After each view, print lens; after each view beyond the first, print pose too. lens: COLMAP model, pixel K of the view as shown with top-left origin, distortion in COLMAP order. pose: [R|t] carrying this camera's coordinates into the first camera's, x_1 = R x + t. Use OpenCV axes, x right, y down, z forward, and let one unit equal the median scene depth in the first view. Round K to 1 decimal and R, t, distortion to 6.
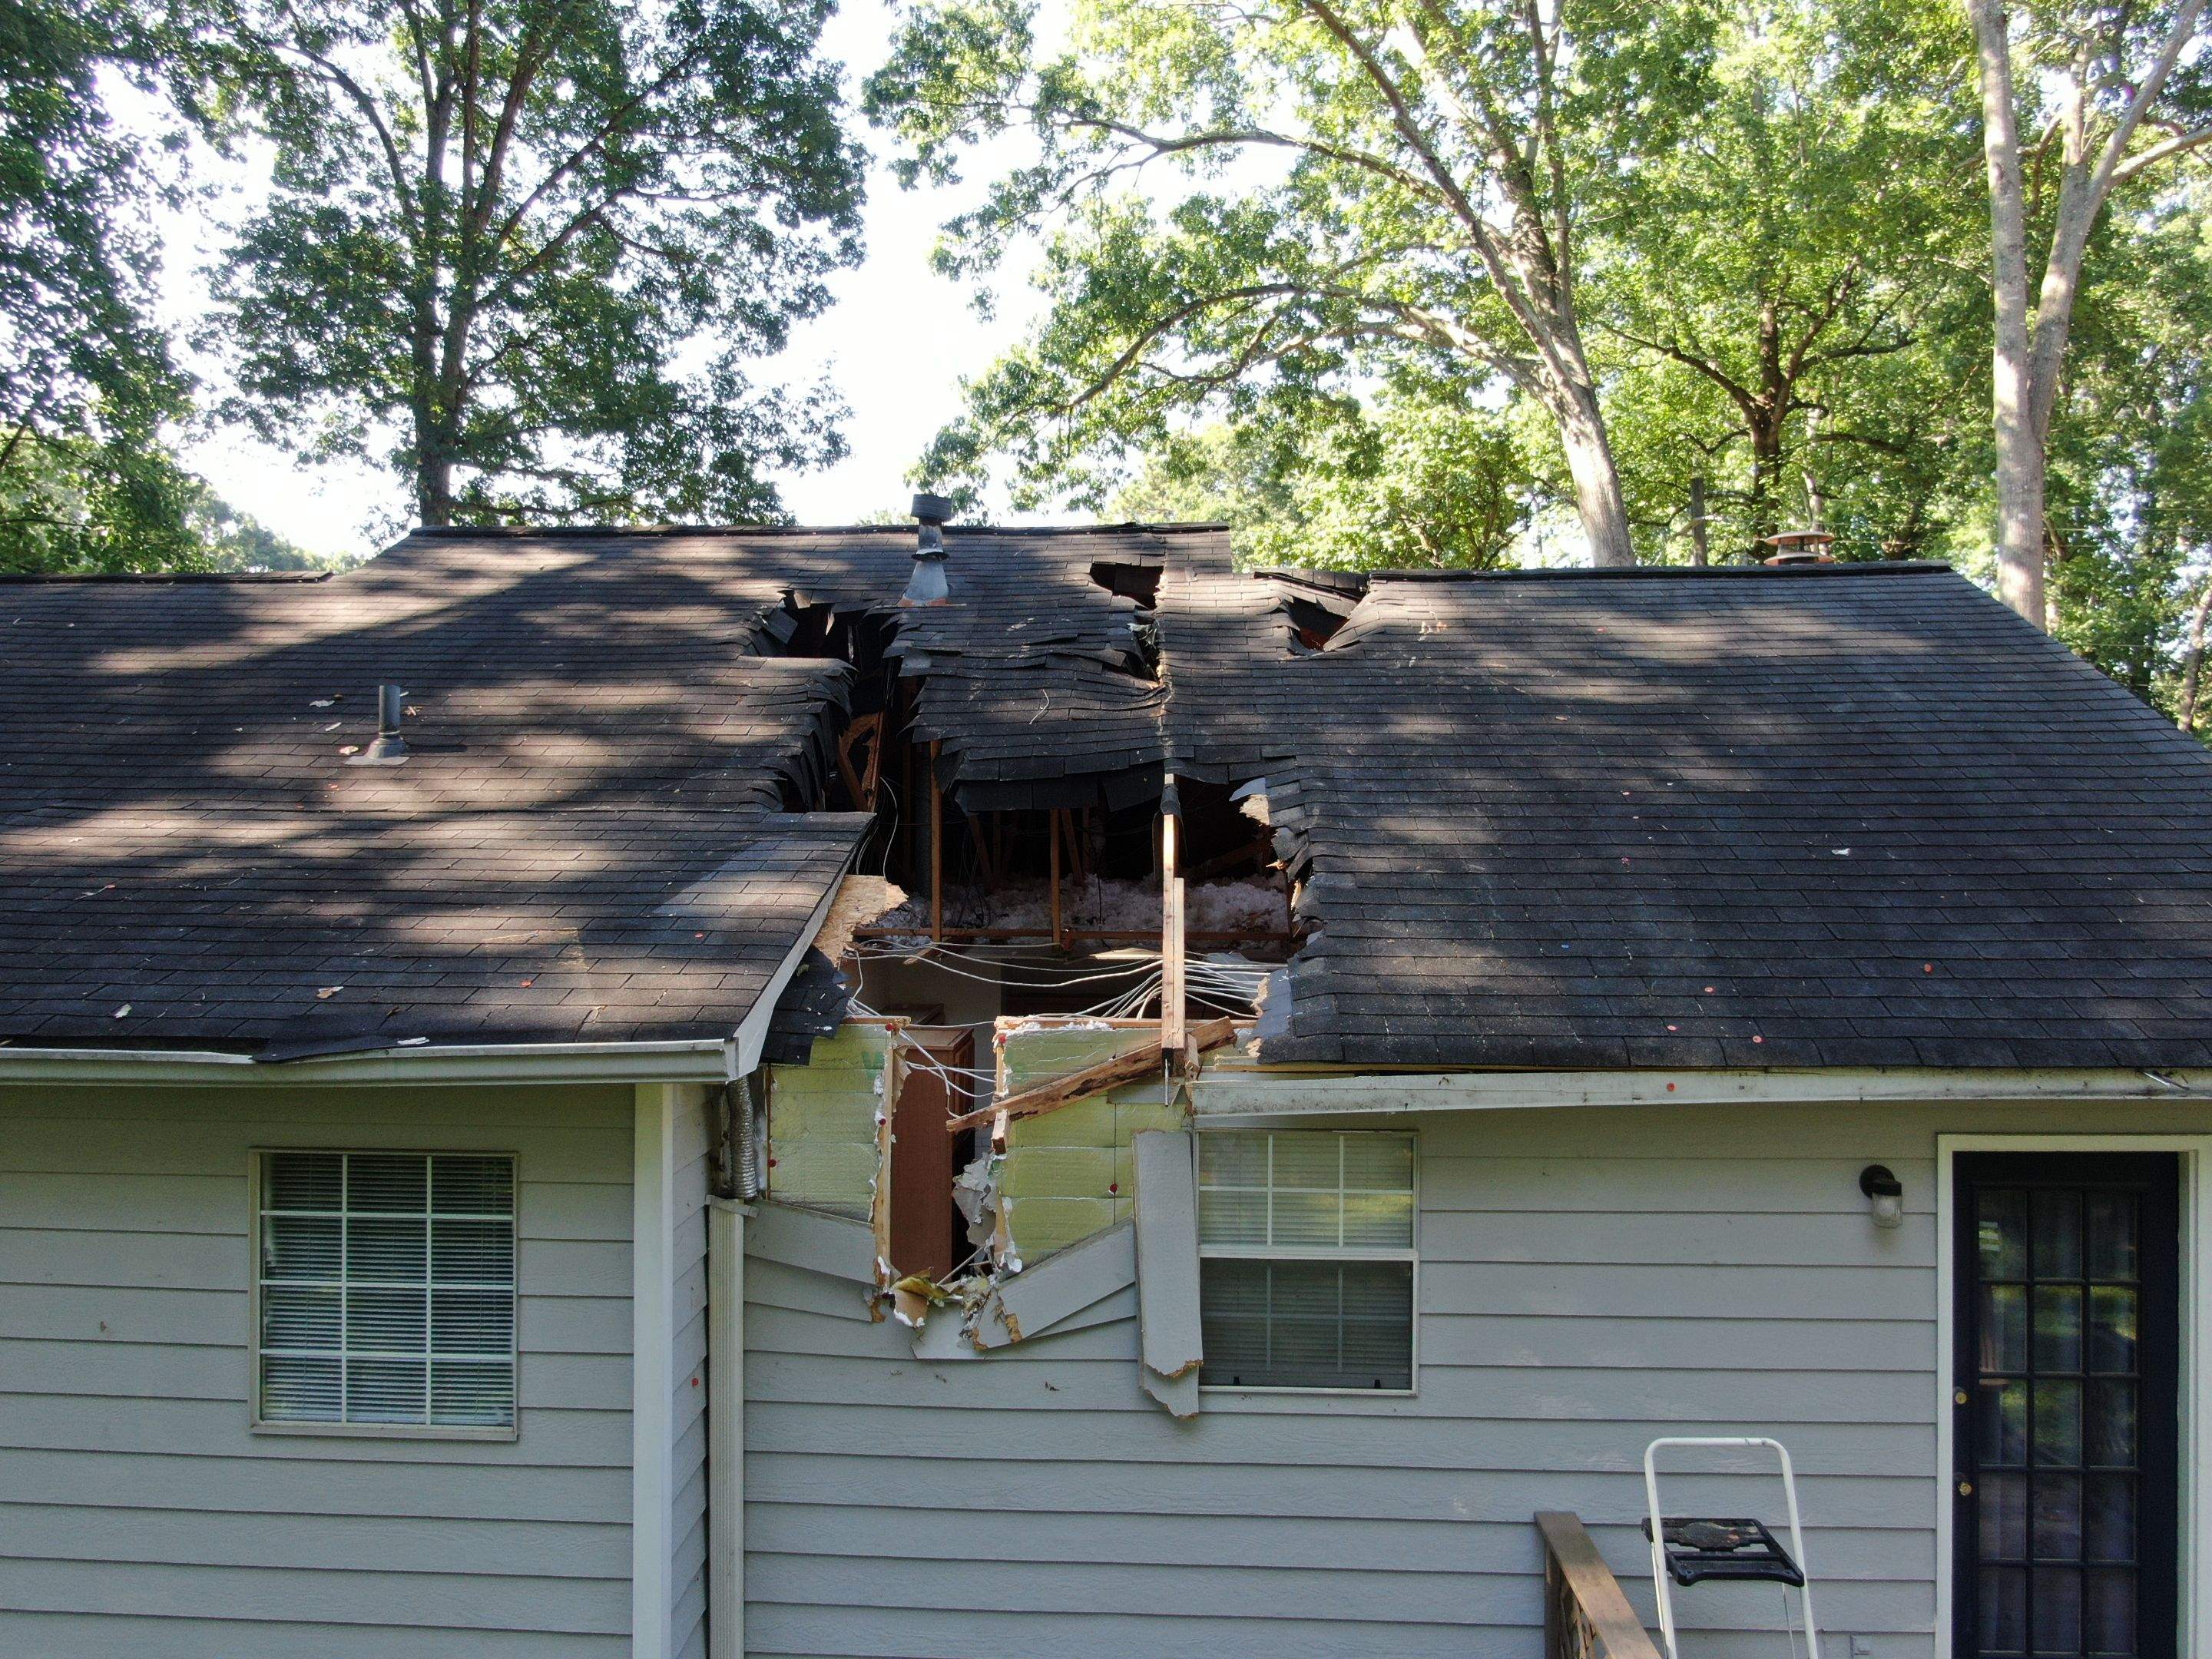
lens RADIAL K [[1623.4, 0, 1099.8], [0, 1623.4, 821.7], [0, 0, 1]] dist [-0.012069, 0.009336]
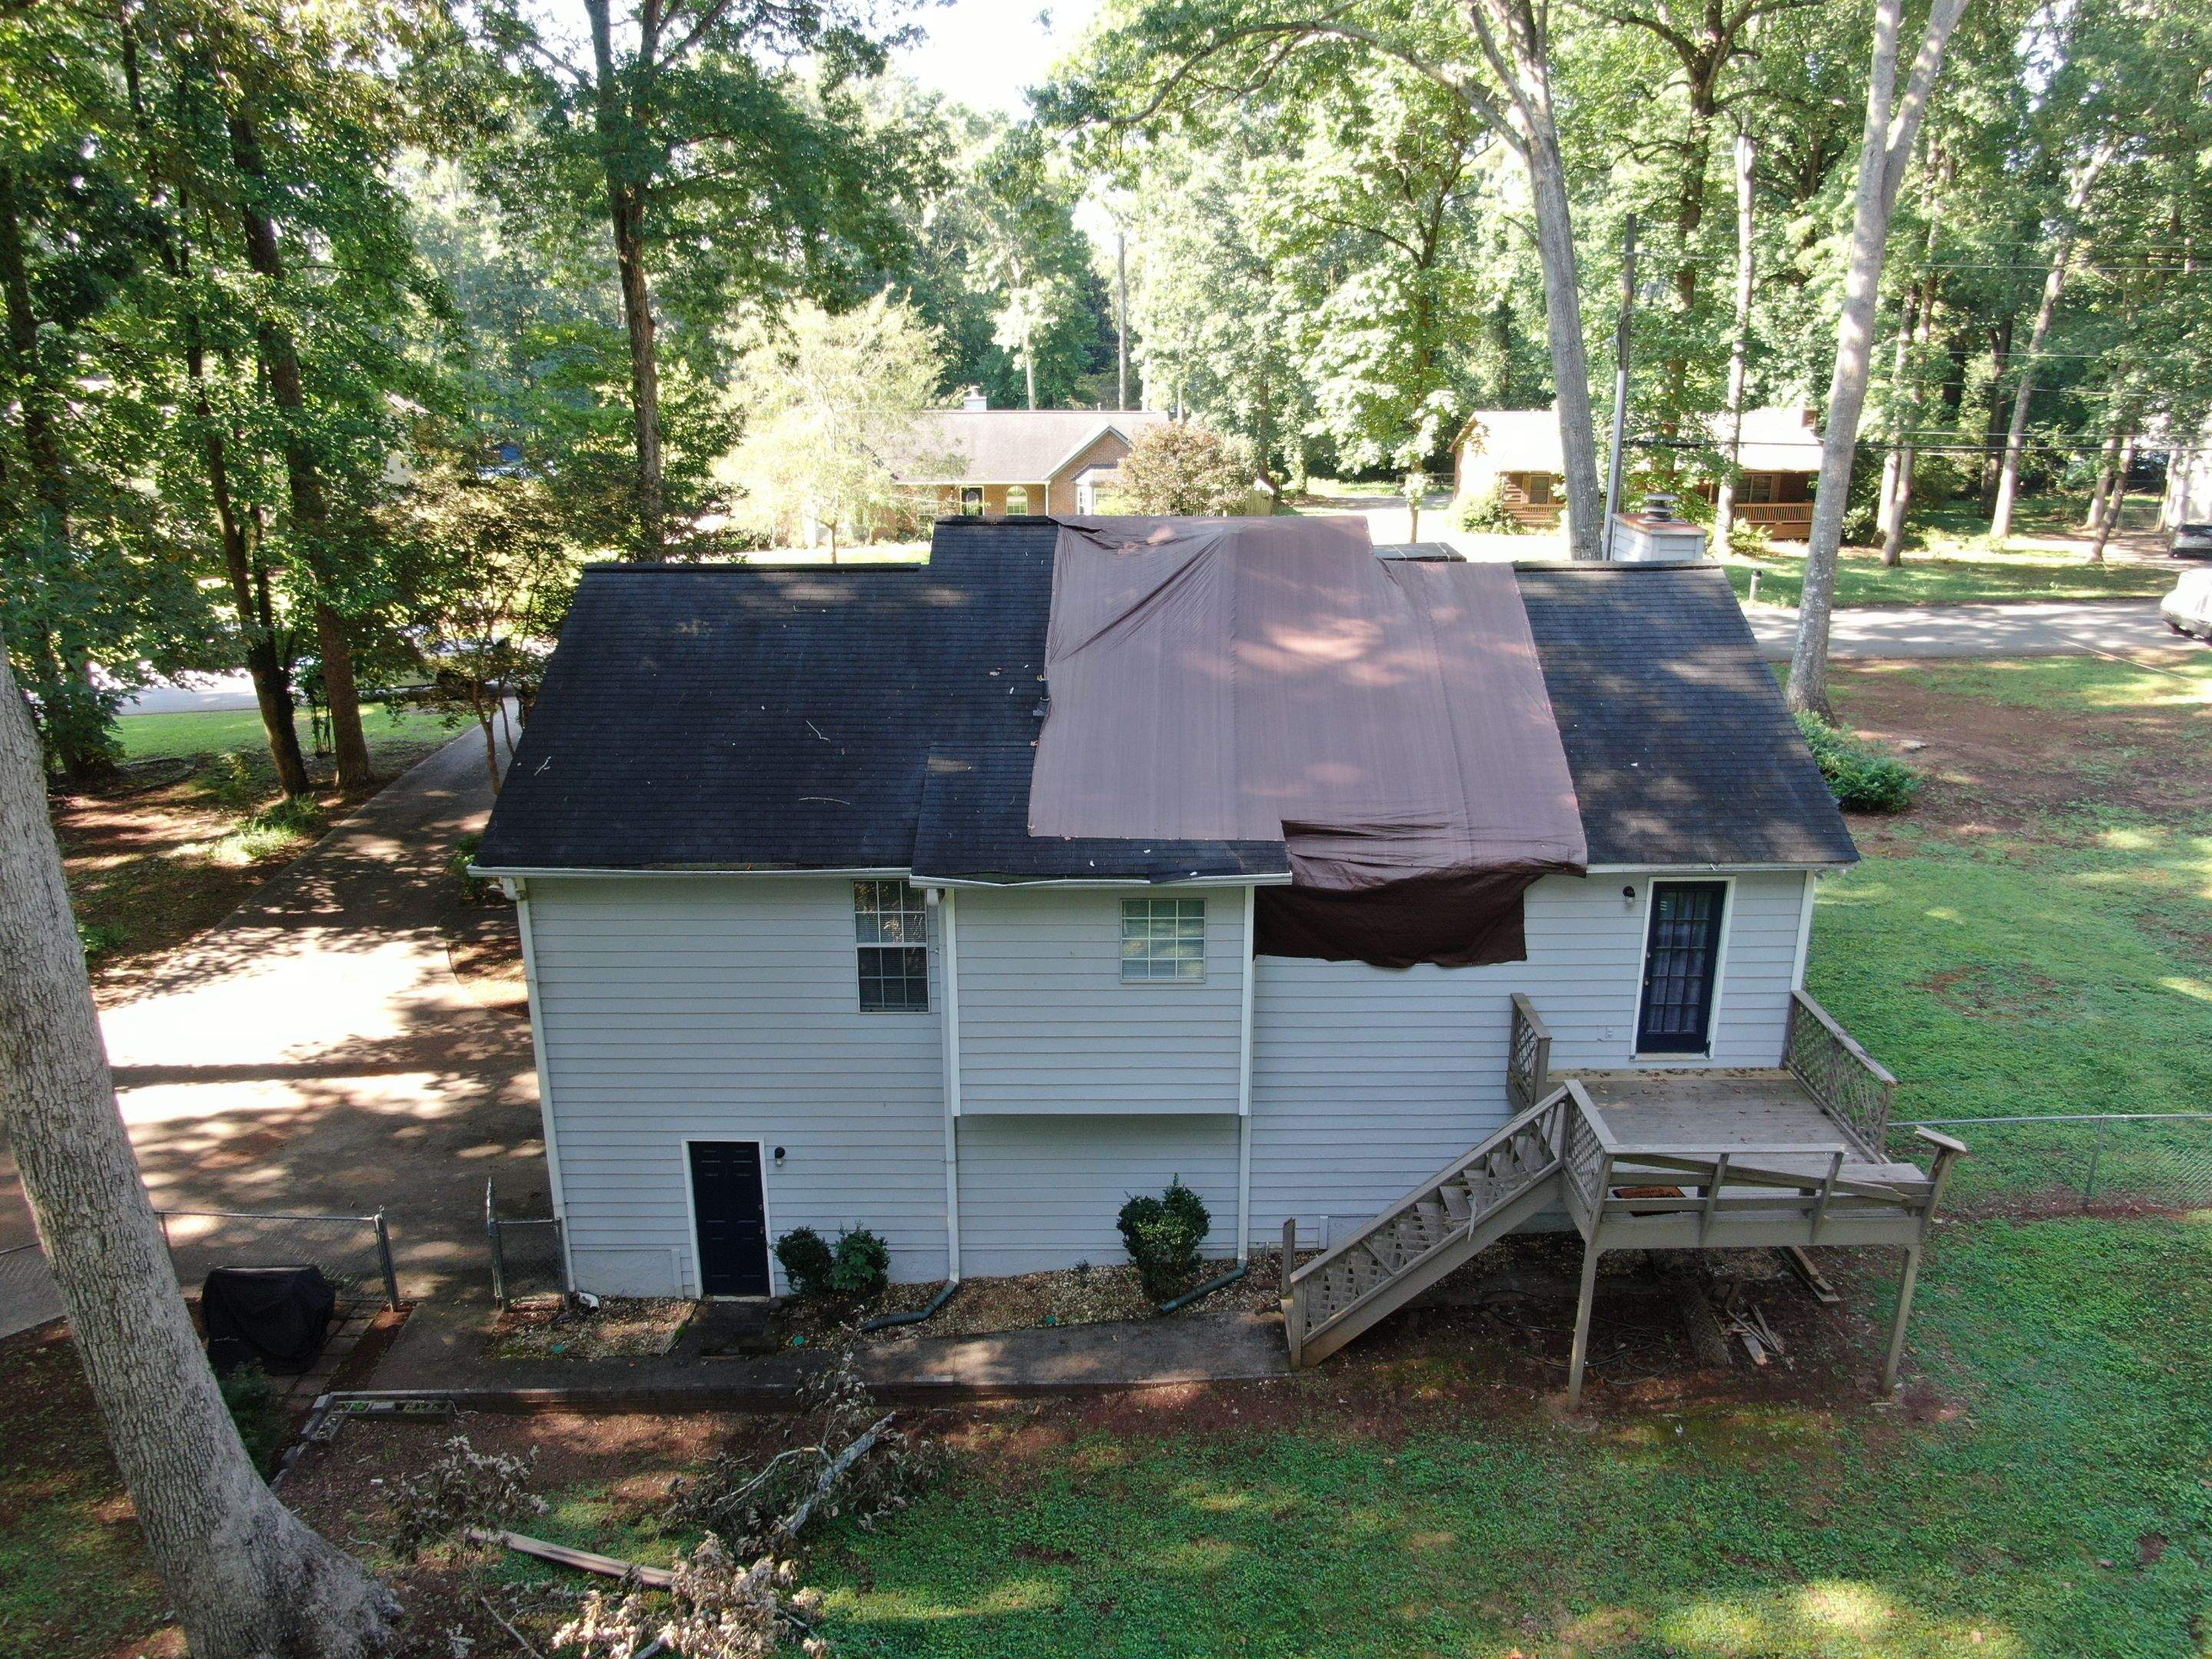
lens RADIAL K [[1623.4, 0, 1098.5], [0, 1623.4, 827.1], [0, 0, 1]] dist [-0.012069, 0.009336]
pose [[0.998561, -0.021347, 0.049200, -0.608867], [0.004945, 0.950115, 0.311862, -0.776570], [-0.053403, -0.311170, 0.948853, -1.651983]]
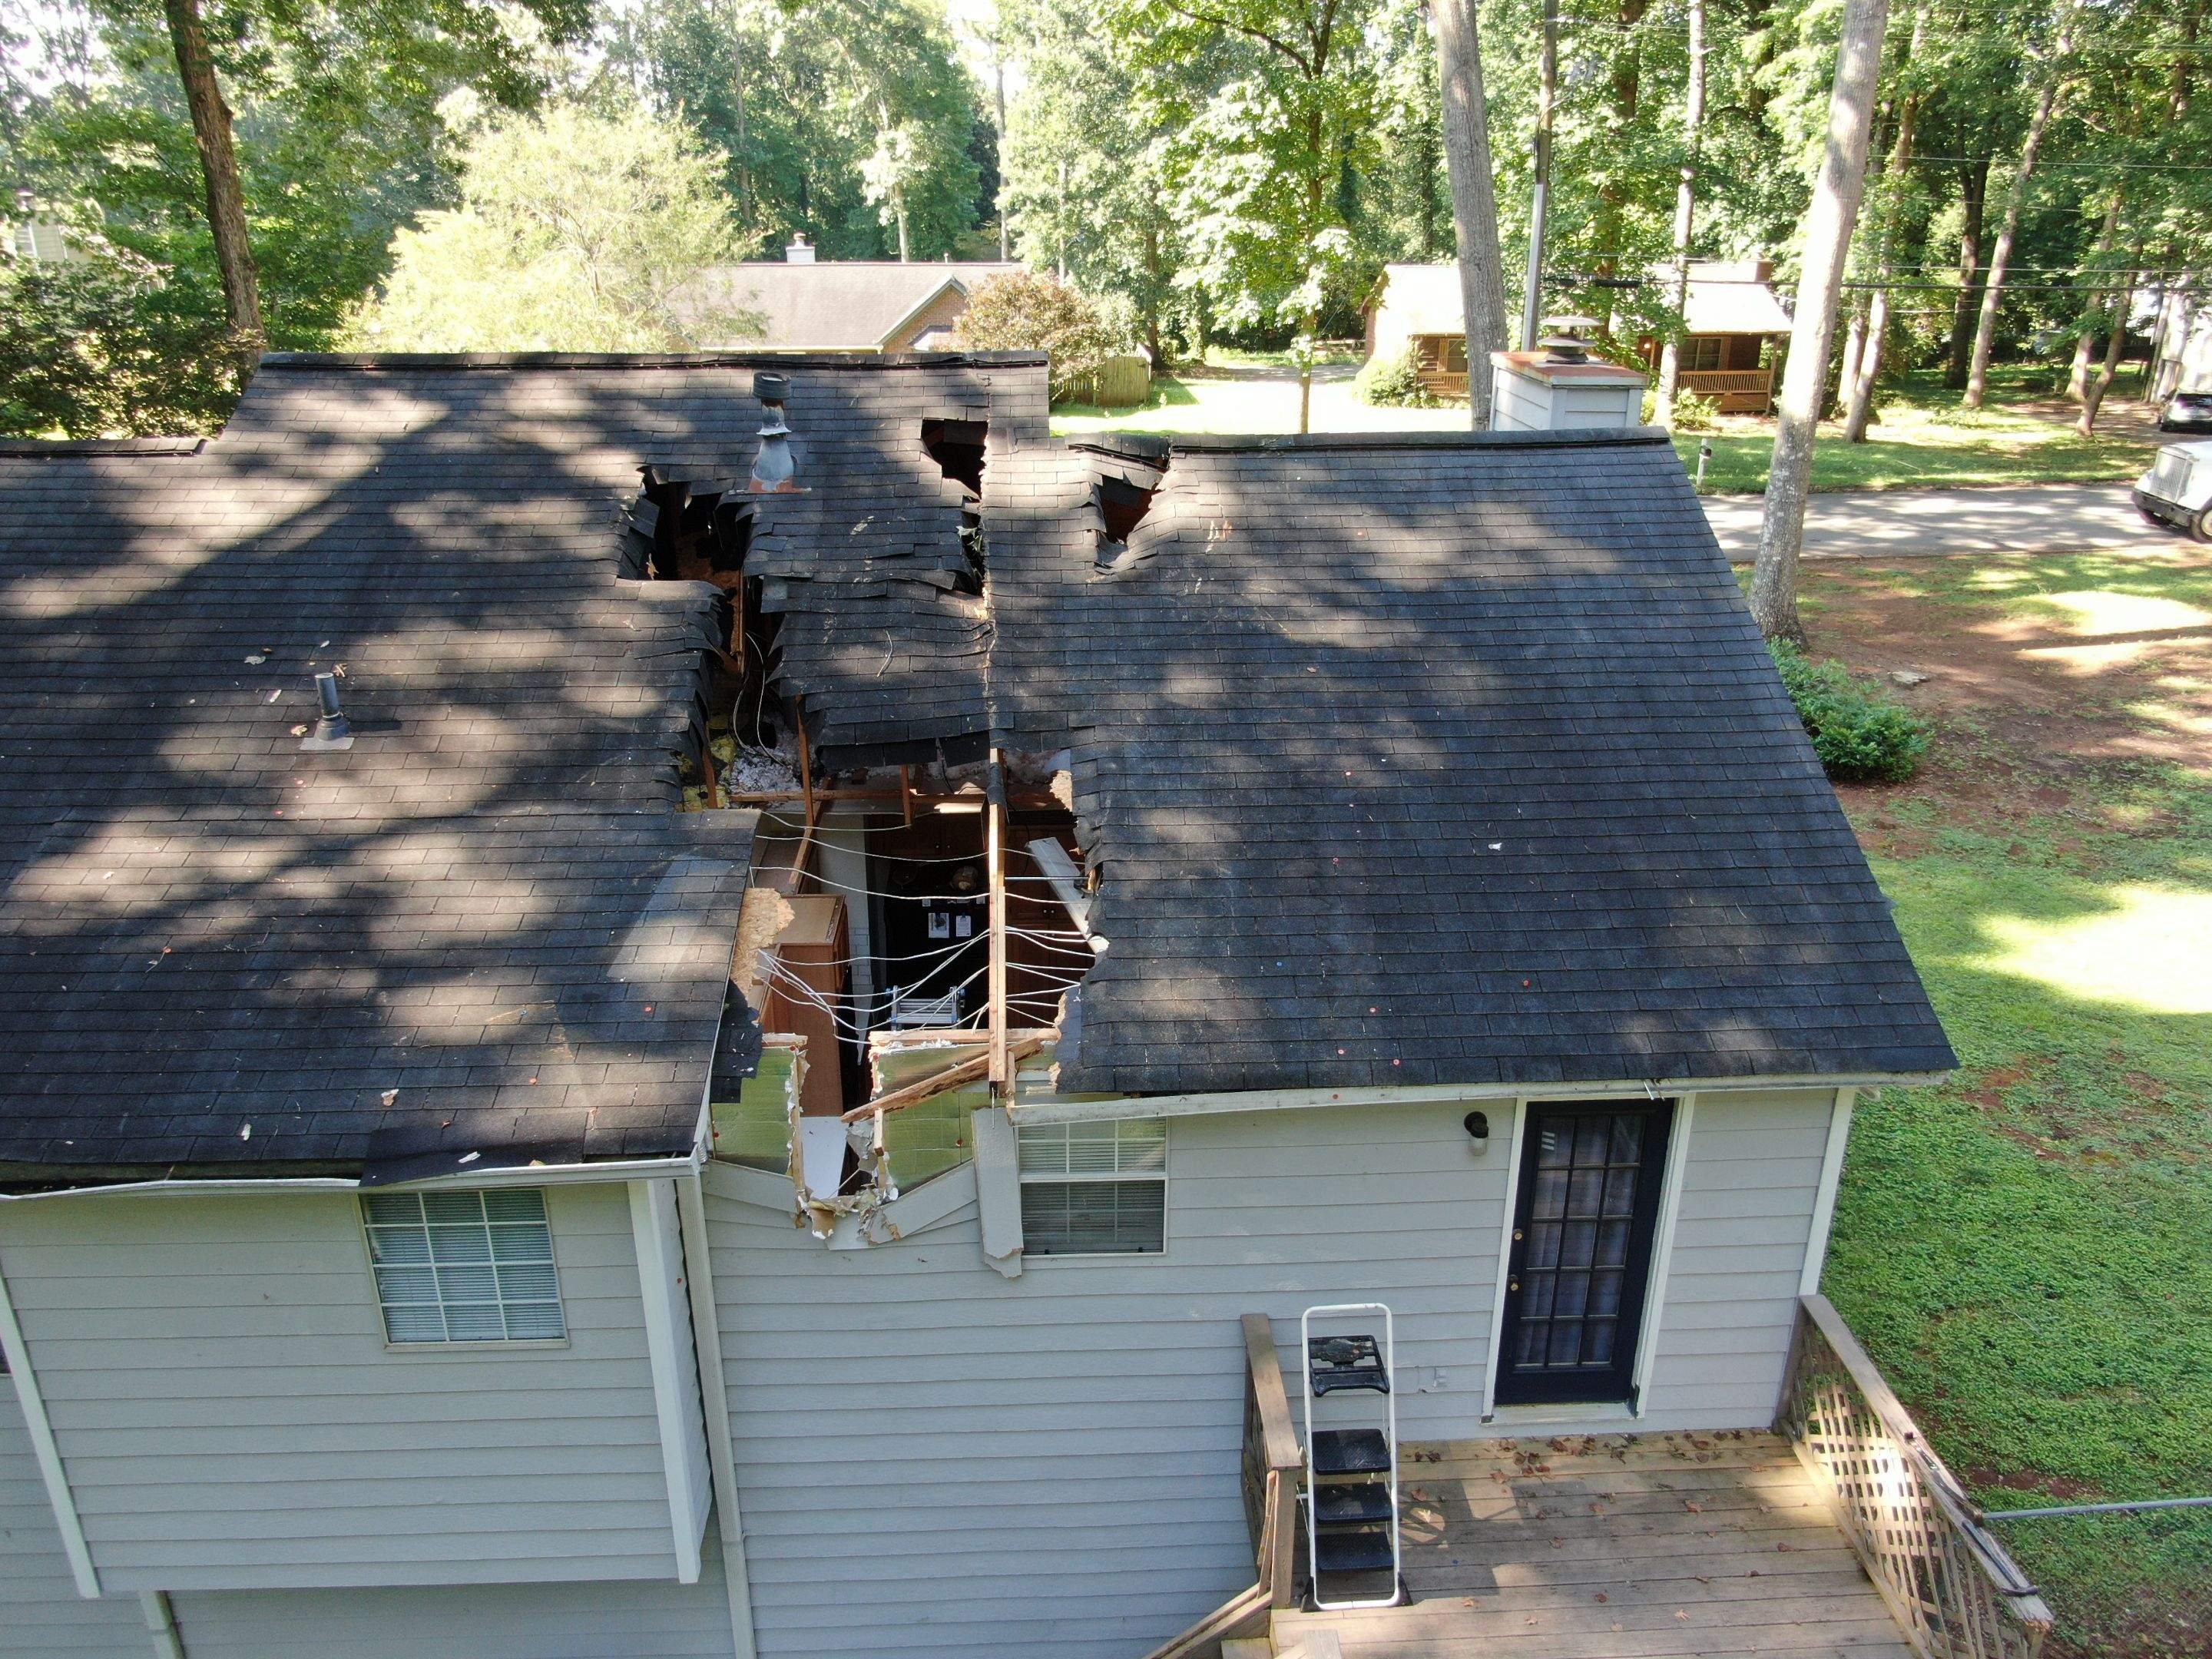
lens RADIAL K [[1623.4, 0, 1103.4], [0, 1623.4, 829.1], [0, 0, 1]] dist [-0.012069, 0.009336]
pose [[0.995645, -0.038287, 0.085006, 0.022064], [0.003236, 0.925426, 0.378914, -0.532081], [-0.093174, -0.376989, 0.921520, -0.213923]]
